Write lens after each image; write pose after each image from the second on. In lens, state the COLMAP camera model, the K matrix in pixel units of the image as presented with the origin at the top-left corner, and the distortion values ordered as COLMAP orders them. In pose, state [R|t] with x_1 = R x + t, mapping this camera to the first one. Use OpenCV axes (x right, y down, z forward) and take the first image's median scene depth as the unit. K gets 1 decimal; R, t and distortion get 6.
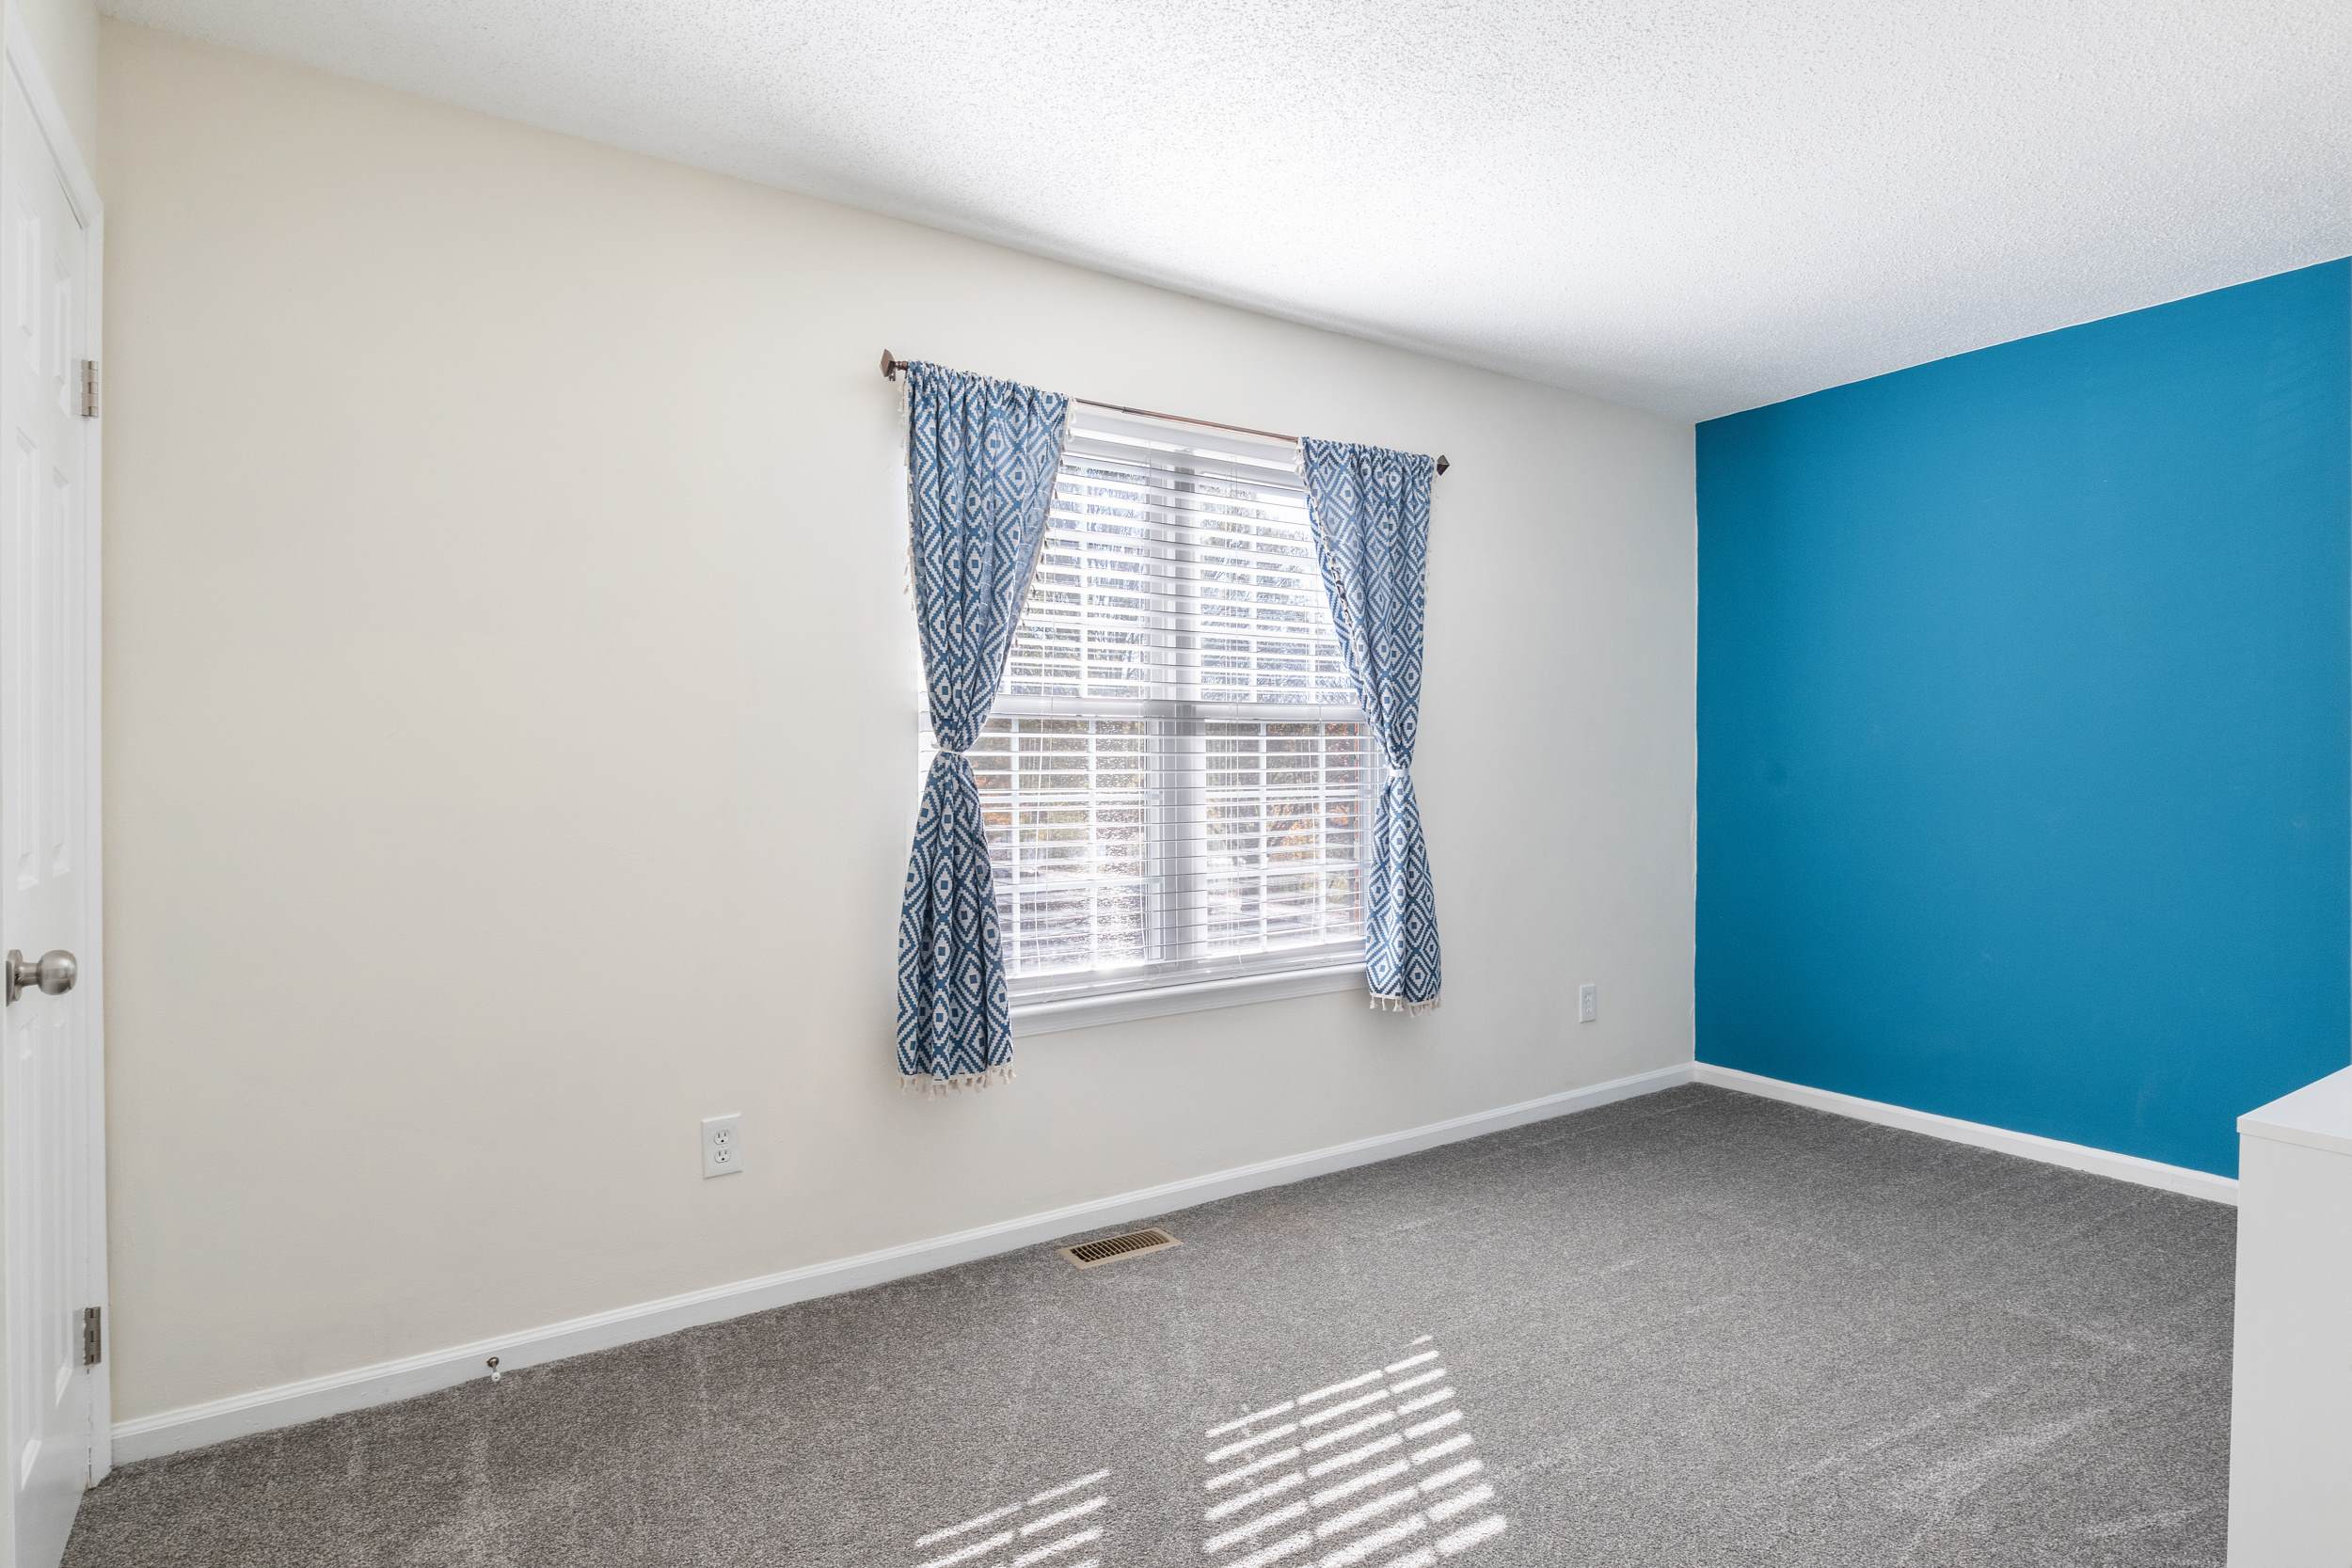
lens RADIAL K [[1262.1, 0, 1189.7], [0, 1262.1, 786.7], [0, 0, 1]] dist [-0.016462, 0.000395]
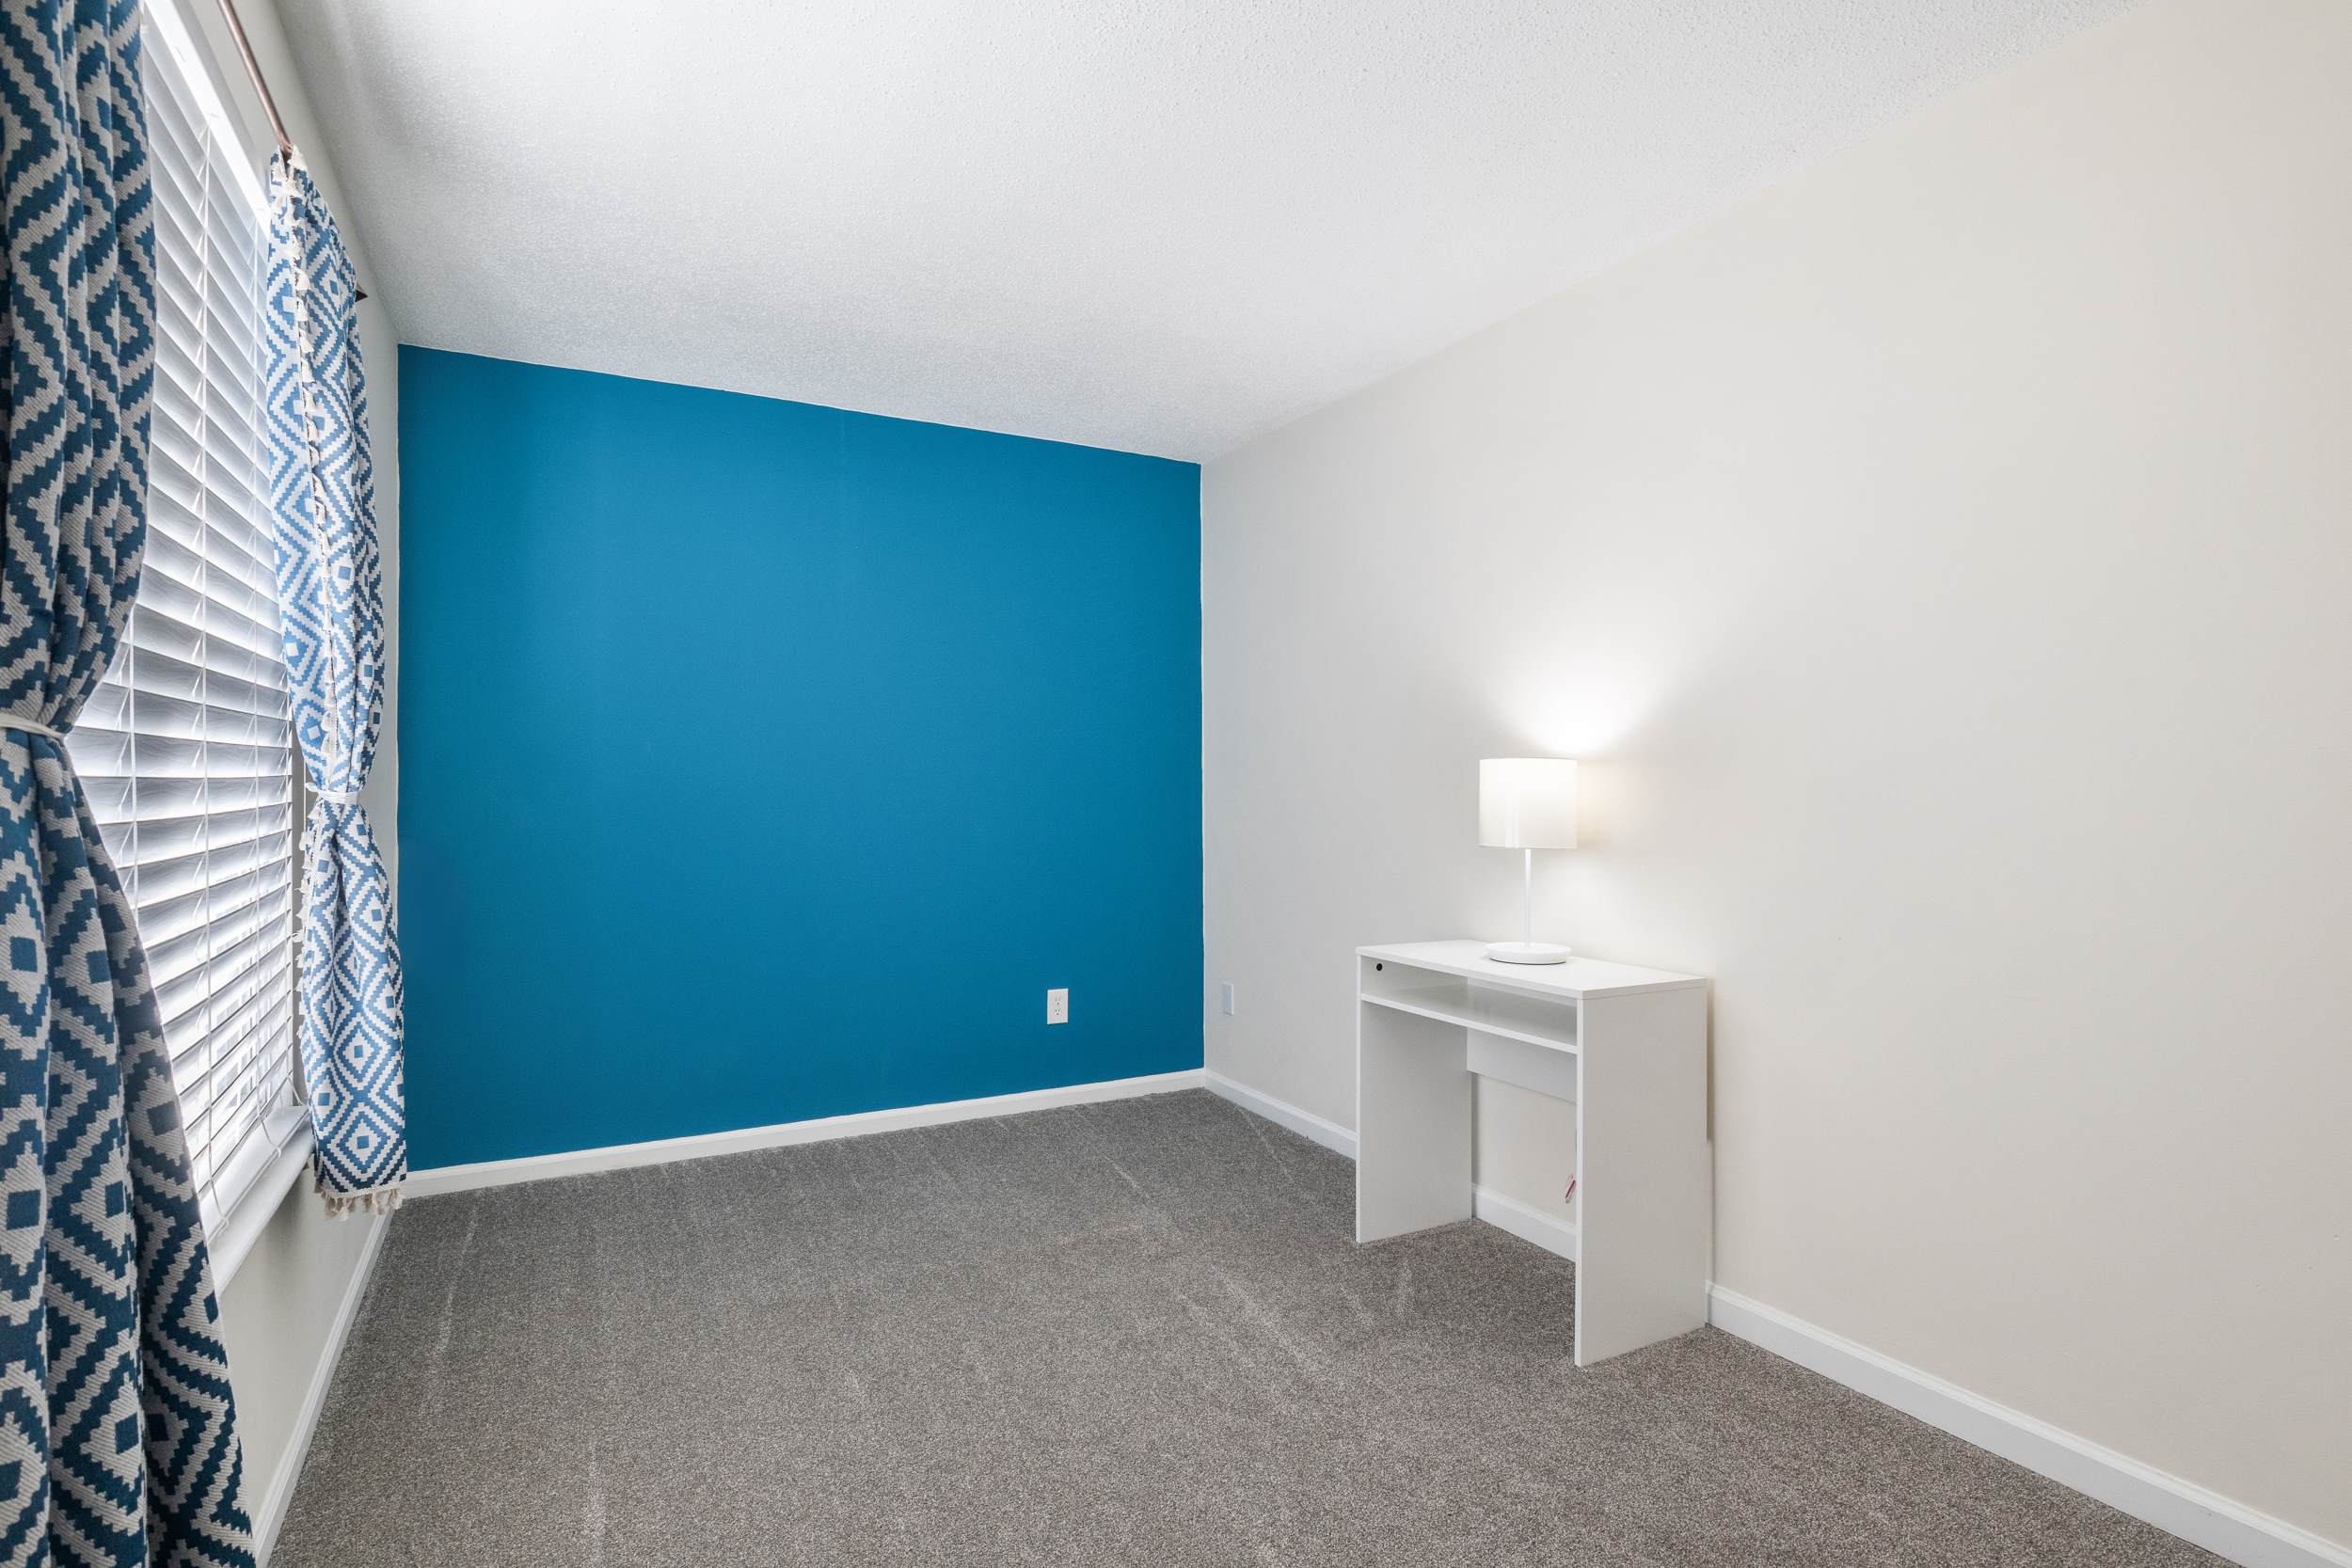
lens RADIAL K [[1191.6, 0, 1187.6], [0, 1191.6, 770.9], [0, 0, 1]] dist [-0.011004, -0.001470]
pose [[0.099364, 0.011186, 0.994988, -0.340946], [0.024336, 0.999610, -0.013669, -0.005830], [-0.994754, 0.025573, 0.099053, 0.568964]]
